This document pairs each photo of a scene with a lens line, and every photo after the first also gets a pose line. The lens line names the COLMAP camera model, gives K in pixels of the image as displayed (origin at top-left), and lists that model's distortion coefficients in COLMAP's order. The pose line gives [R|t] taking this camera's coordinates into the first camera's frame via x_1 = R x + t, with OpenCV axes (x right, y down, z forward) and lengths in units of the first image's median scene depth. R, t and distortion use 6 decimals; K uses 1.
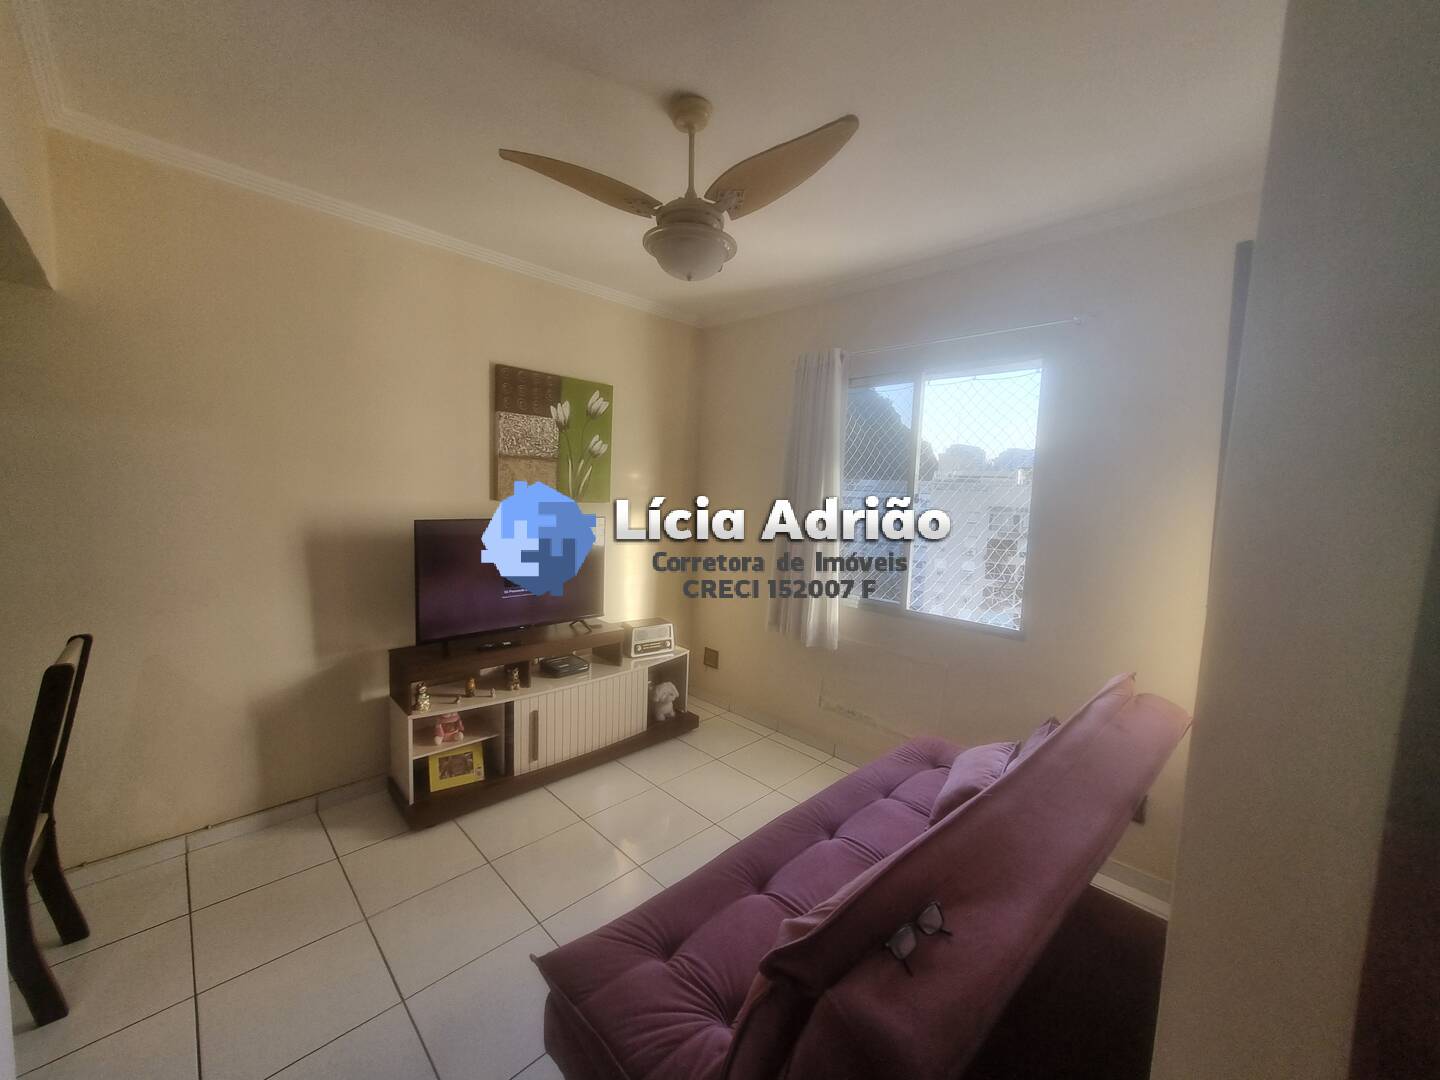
lens RADIAL K [[555.8, 0, 720.0], [0, 555.8, 540.0], [0, 0, 1]] dist [0.002007, 0.000267]
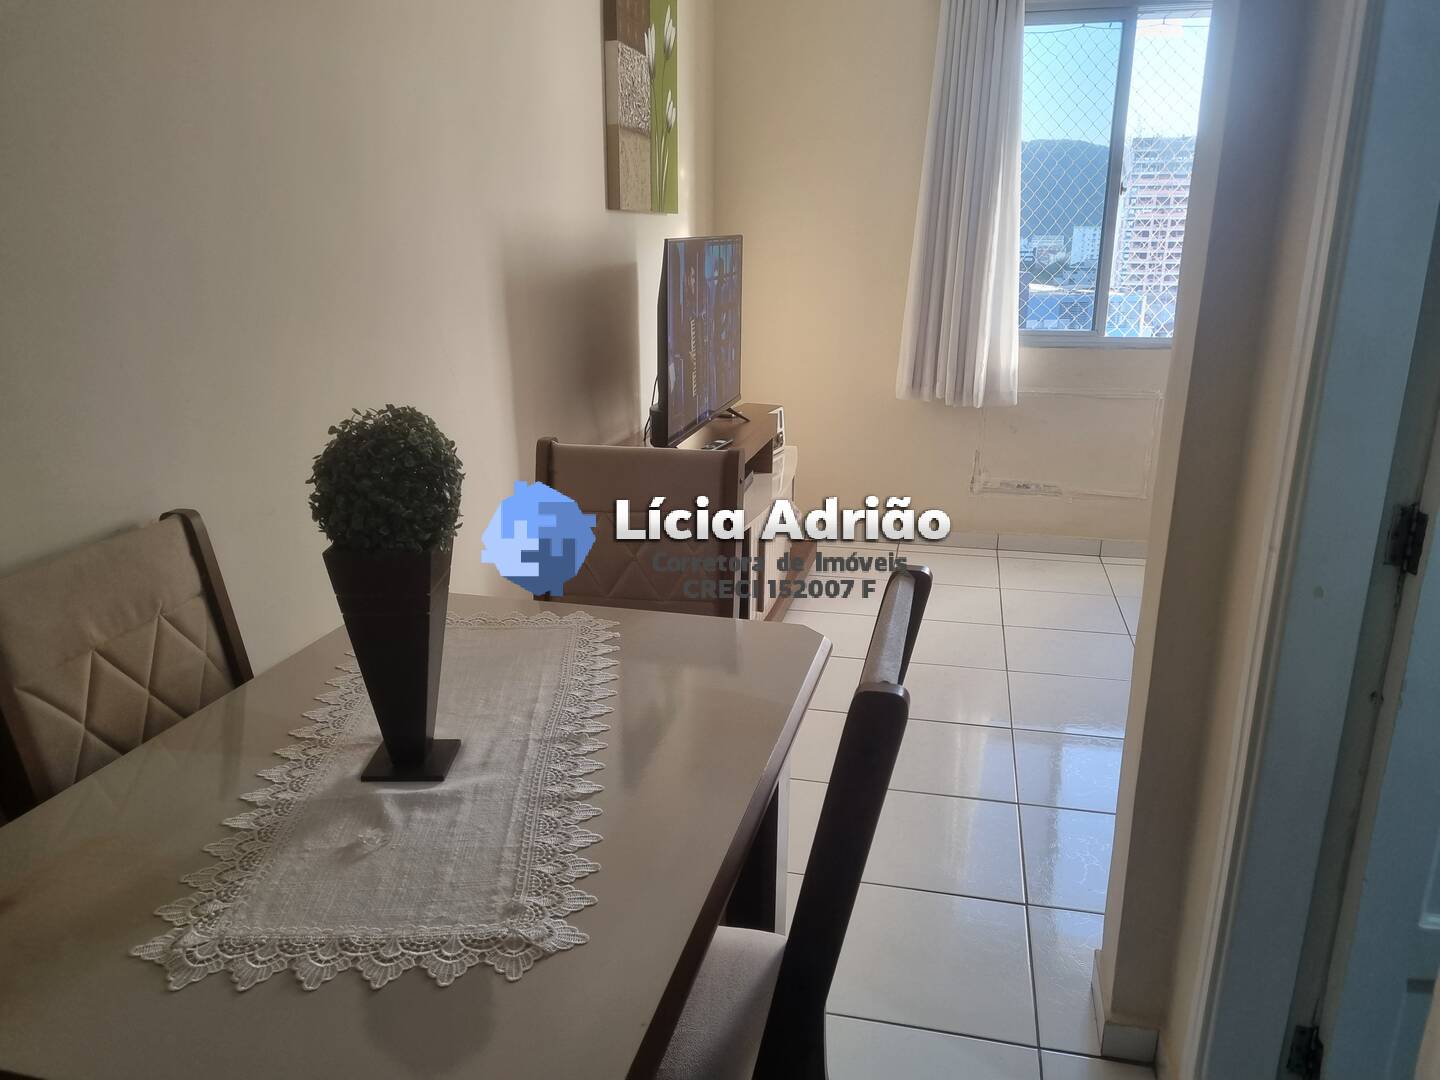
lens RADIAL K [[1087.1, 0, 720.0], [0, 1087.1, 540.0], [0, 0, 1]] dist [0.042645, -0.032918]
pose [[0.833302, -0.191080, 0.518744, -0.621384], [0.080993, 0.970438, 0.227356, 0.003945], [-0.546852, -0.147441, 0.824144, -0.016689]]
